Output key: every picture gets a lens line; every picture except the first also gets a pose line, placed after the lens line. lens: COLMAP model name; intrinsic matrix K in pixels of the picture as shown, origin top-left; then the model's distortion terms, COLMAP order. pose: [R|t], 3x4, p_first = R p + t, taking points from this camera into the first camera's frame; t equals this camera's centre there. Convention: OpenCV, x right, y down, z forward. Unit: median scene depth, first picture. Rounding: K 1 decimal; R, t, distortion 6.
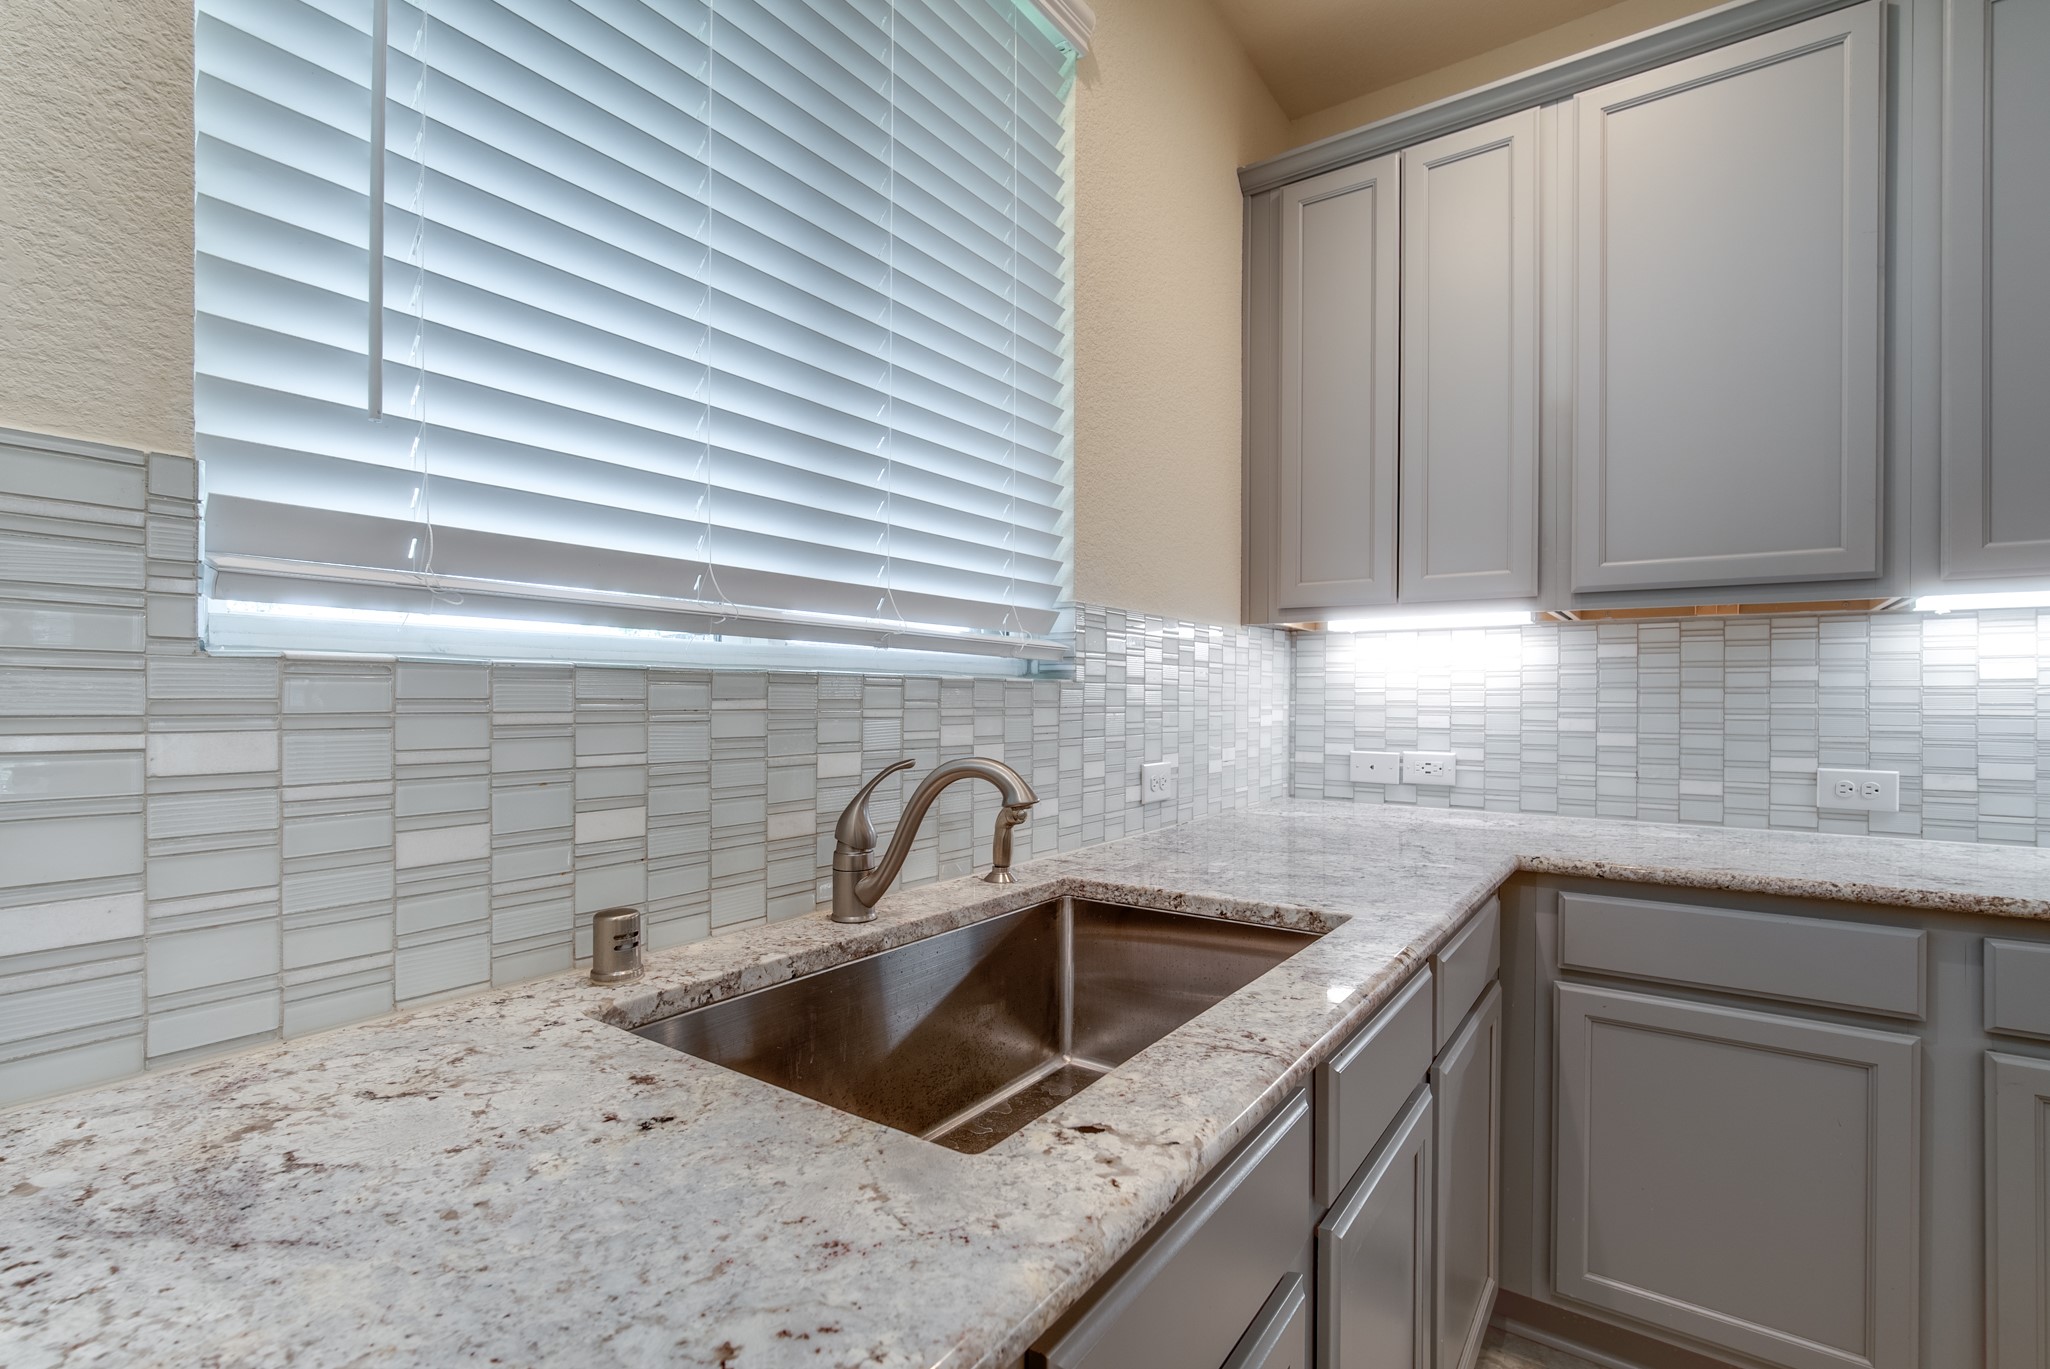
lens RADIAL K [[938.4, 0, 1030.0], [0, 938.4, 678.6], [0, 0, 1]] dist [-0.001516, -0.000050]
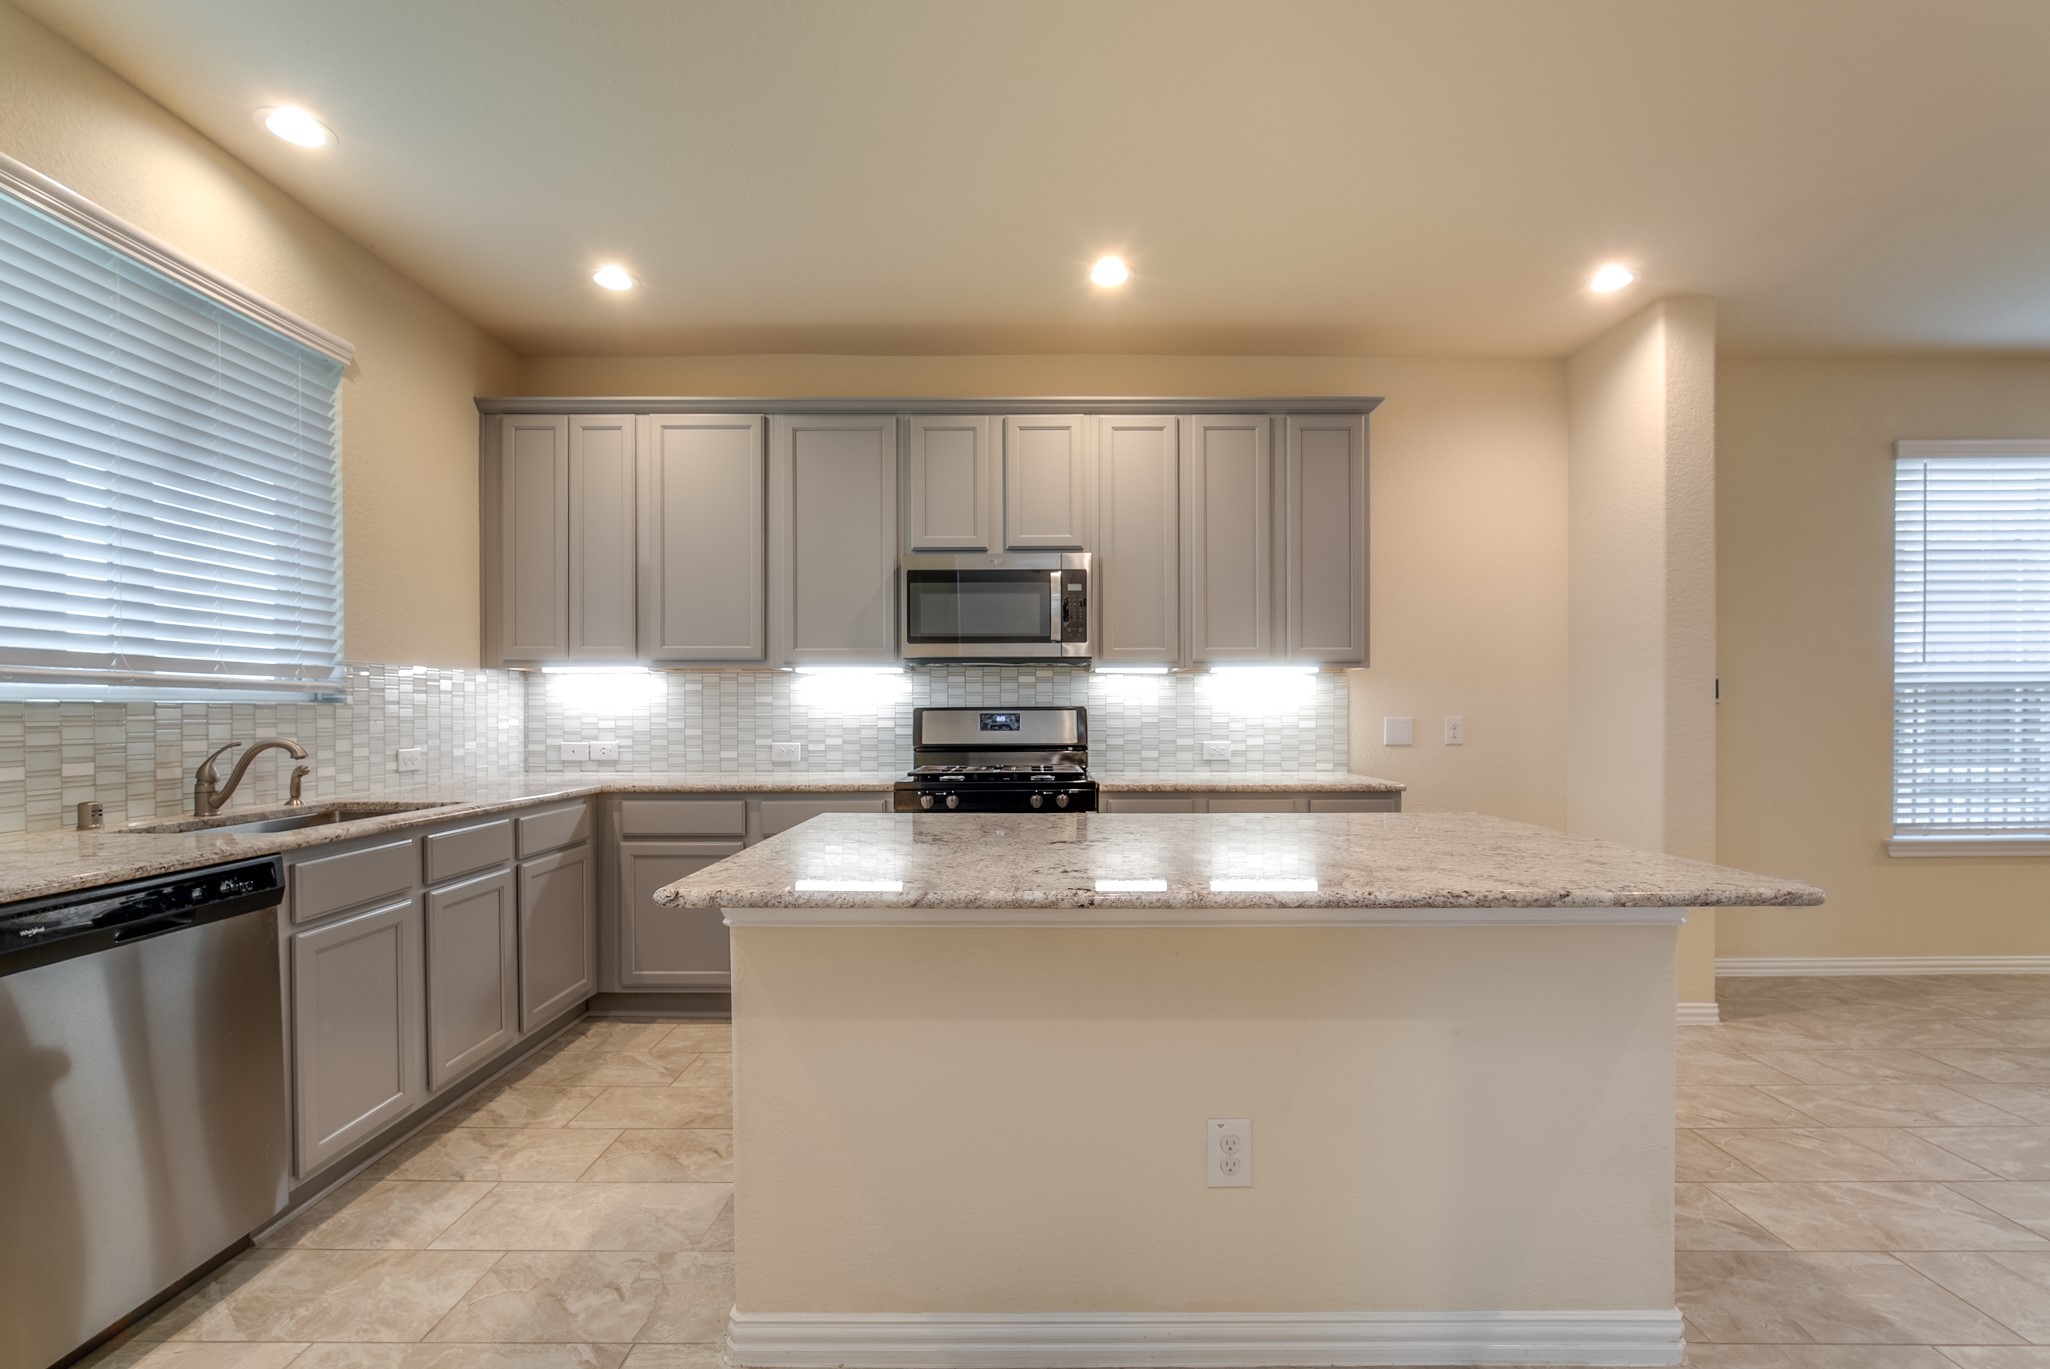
lens RADIAL K [[935.8, 0, 1020.5], [0, 935.8, 718.4], [0, 0, 1]] dist [-0.000826, 0.000374]
pose [[0.822444, -0.009908, 0.568759, 0.086764], [-0.007579, 0.999569, 0.028373, -0.029681], [-0.568795, -0.027645, 0.822015, -1.210557]]
